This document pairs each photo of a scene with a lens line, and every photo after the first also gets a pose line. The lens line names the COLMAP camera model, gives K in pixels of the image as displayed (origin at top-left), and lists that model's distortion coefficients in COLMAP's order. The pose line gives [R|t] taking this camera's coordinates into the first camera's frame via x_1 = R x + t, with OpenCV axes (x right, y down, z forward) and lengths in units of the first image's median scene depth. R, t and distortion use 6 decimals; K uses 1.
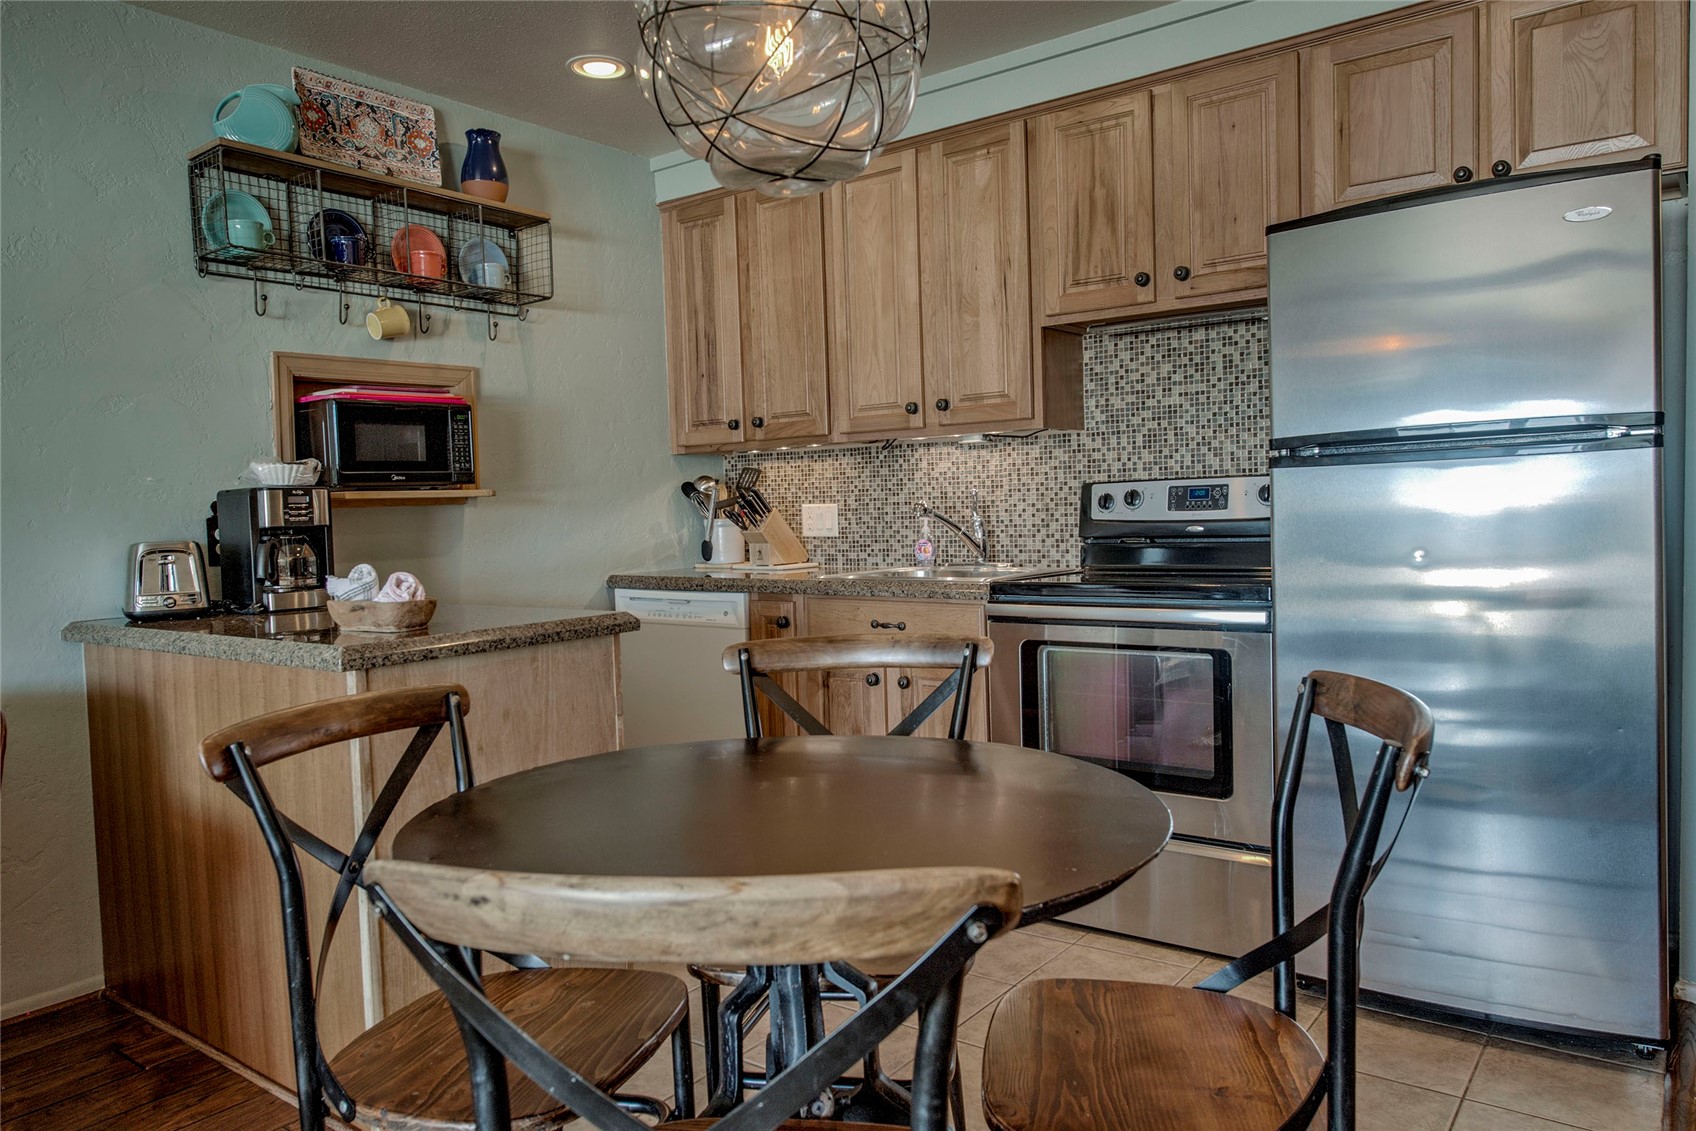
lens RADIAL K [[1129.8, 0, 848.0], [0, 1129.8, 565.5], [0, 0, 1]] dist [0.001903, 0.002221]
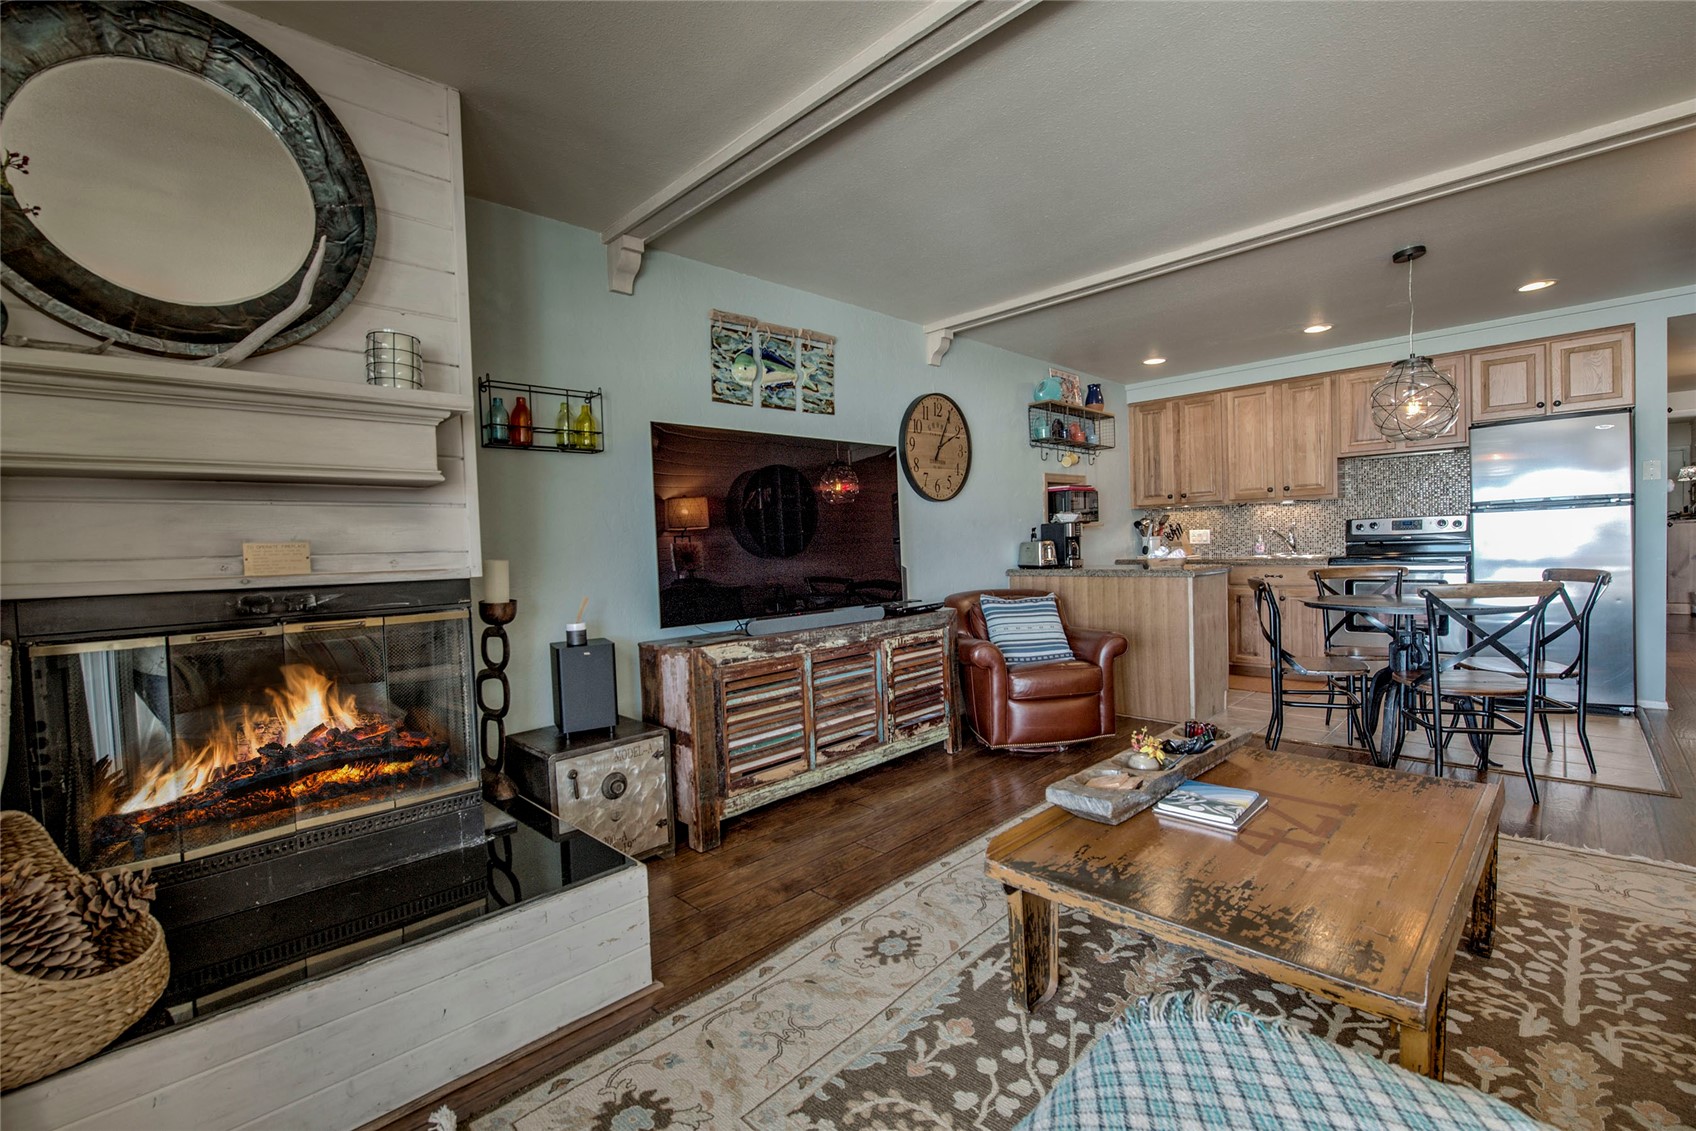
lens RADIAL K [[732.7, 0, 848.0], [0, 732.7, 565.5], [0, 0, 1]] dist [-0.002969, -0.000603]
pose [[0.992432, 0.001573, -0.122782, -0.669274], [-0.003879, 0.999821, -0.018541, 0.059917], [0.122731, 0.018876, 0.992260, -0.705335]]
